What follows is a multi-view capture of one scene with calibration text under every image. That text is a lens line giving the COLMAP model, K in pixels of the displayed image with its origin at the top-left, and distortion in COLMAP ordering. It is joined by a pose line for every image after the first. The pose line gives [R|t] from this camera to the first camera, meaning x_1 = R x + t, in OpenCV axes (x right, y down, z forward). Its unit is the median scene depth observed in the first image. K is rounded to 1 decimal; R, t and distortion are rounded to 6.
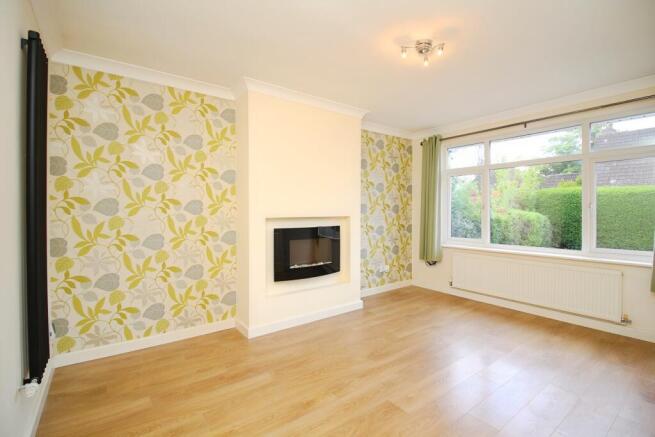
lens RADIAL K [[294.3, 0, 327.5], [0, 294.3, 218.5], [0, 0, 1]] dist [-0.041015, 0.000206]
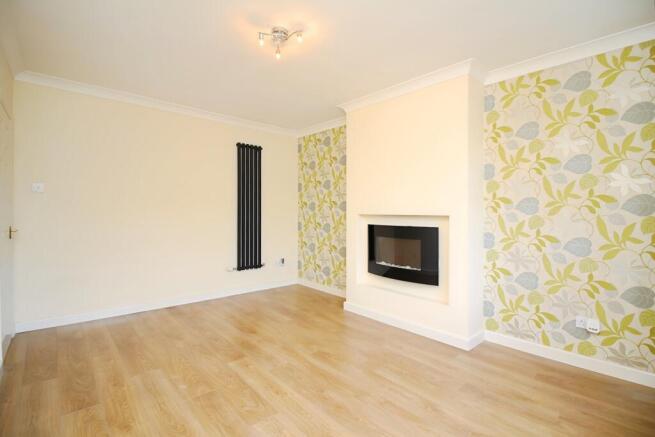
lens RADIAL K [[307.0, 0, 332.0], [0, 307.0, 216.6], [0, 0, 1]] dist [0.014946, -0.000635]
pose [[0.120697, 0.023812, -0.992404, 0.678202], [-0.030107, 0.999340, 0.020317, -0.010563], [0.992233, 0.027426, 0.121334, 0.508178]]
